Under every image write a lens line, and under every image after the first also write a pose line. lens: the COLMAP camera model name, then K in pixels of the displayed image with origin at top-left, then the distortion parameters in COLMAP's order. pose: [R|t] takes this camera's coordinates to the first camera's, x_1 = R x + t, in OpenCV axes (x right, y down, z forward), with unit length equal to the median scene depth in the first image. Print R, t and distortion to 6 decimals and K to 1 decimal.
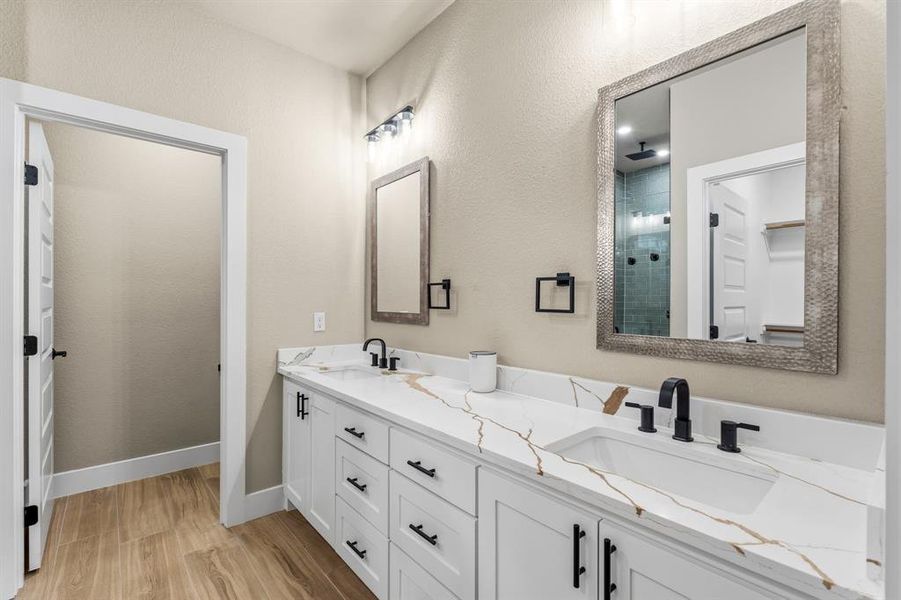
lens RADIAL K [[394.2, 0, 455.9], [0, 394.2, 299.8], [0, 0, 1]] dist [-0.002567, 0.000163]
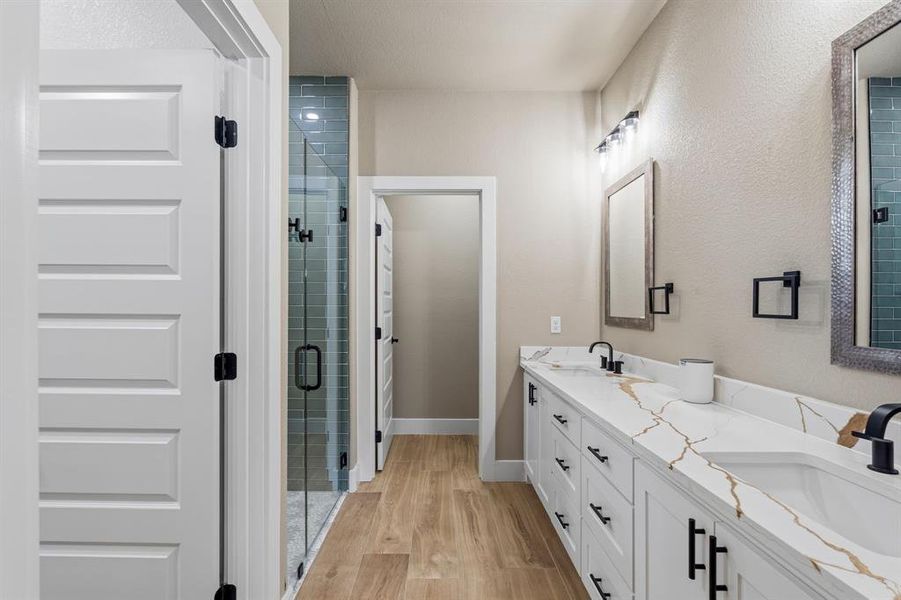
lens RADIAL K [[397.0, 0, 450.6], [0, 397.0, 304.9], [0, 0, 1]] dist [-0.000558, 0.000213]
pose [[0.772849, -0.004394, -0.634575, 0.174927], [0.003179, 0.999990, -0.003053, 0.002304], [0.634582, 0.000342, 0.772855, -0.078938]]
